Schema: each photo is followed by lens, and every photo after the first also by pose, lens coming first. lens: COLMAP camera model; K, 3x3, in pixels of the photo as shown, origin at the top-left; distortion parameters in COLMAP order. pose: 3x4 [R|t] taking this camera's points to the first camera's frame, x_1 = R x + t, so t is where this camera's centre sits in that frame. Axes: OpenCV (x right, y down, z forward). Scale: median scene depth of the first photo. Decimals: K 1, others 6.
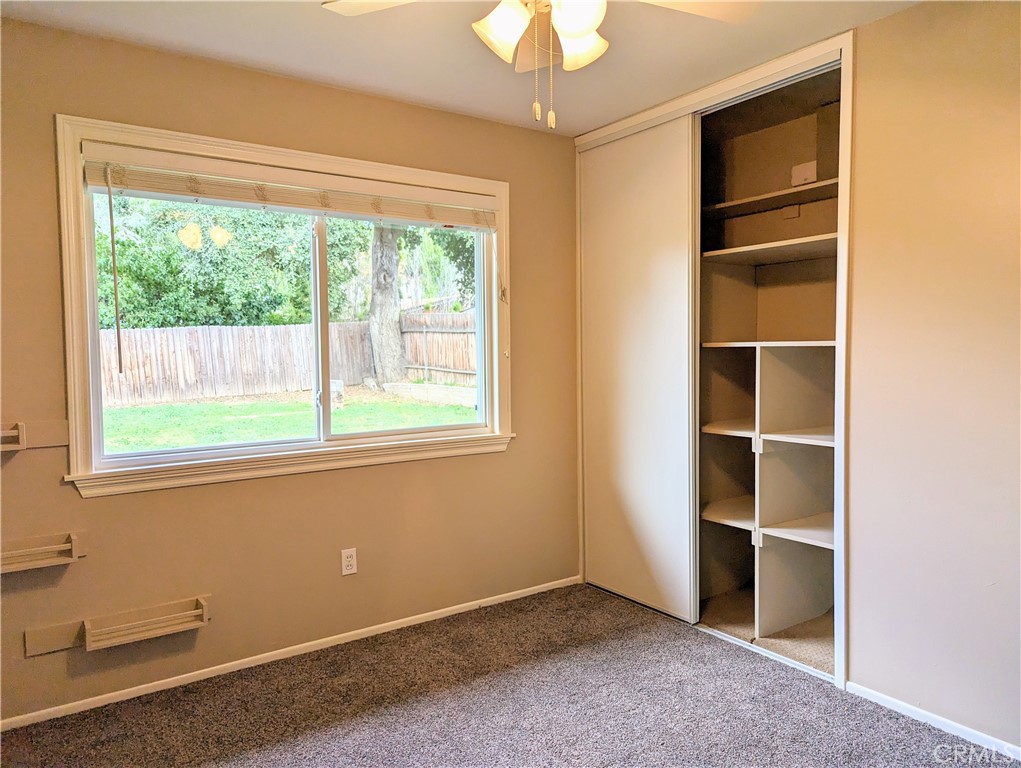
lens RADIAL K [[701.7, 0, 510.5], [0, 701.7, 384.0], [0, 0, 1]] dist [0.003726, -0.005697]
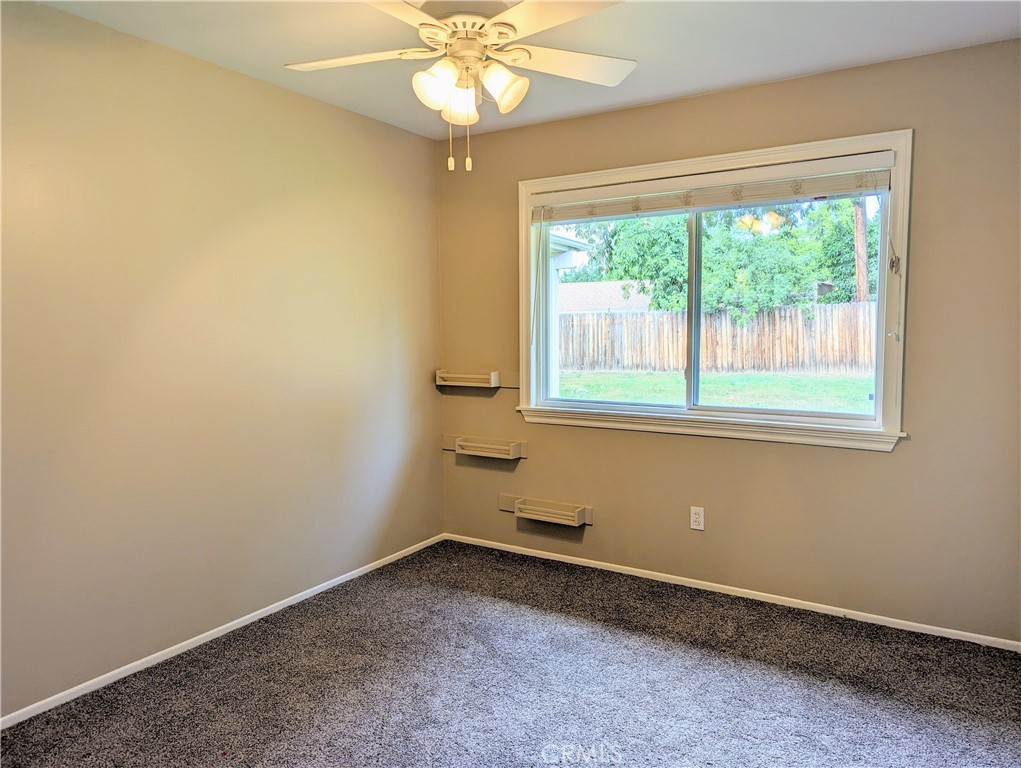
lens RADIAL K [[701.7, 0, 510.5], [0, 701.7, 384.0], [0, 0, 1]] dist [0.003726, -0.005697]
pose [[0.387891, 0.087161, -0.917575, 0.831539], [-0.041647, 0.996159, 0.077021, -0.045347], [0.920764, 0.008338, 0.390032, 0.348418]]
